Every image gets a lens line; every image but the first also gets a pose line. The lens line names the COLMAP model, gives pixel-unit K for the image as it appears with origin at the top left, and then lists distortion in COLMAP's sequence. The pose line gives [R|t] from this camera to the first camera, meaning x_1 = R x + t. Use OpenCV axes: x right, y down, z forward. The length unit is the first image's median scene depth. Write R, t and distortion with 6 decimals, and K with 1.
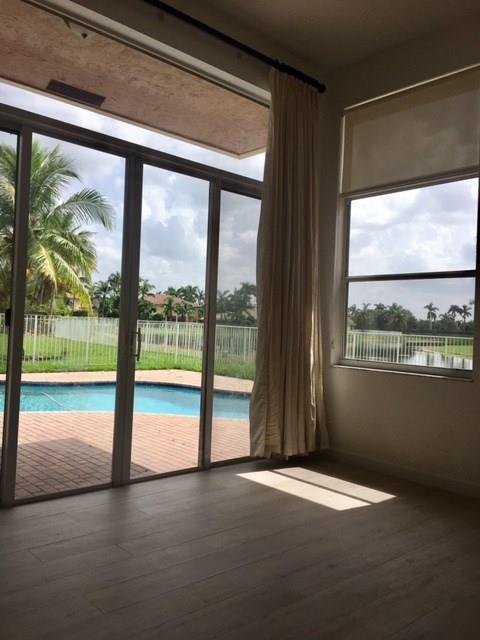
lens RADIAL K [[558.6, 0, 241.7], [0, 558.6, 326.6], [0, 0, 1]] dist [0.085880, -0.090491]
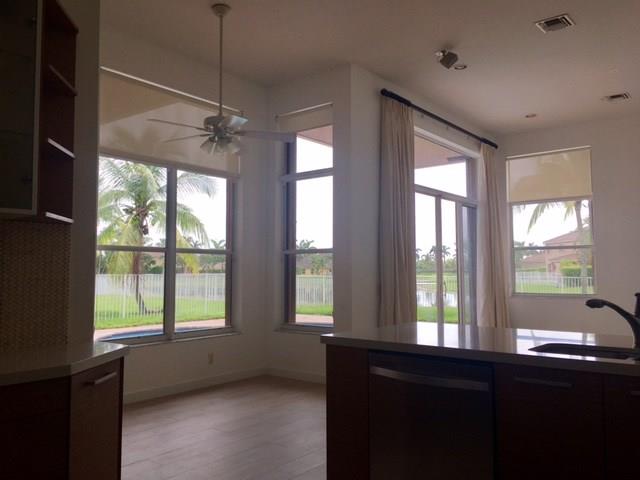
lens RADIAL K [[558.6, 0, 317.0], [0, 558.6, 233.5], [0, 0, 1]] dist [0.085880, -0.090491]
pose [[0.982773, -0.034620, 0.181543, -0.689866], [0.046936, 0.996846, -0.063988, -0.044307], [-0.178755, 0.071407, 0.981299, -0.607809]]
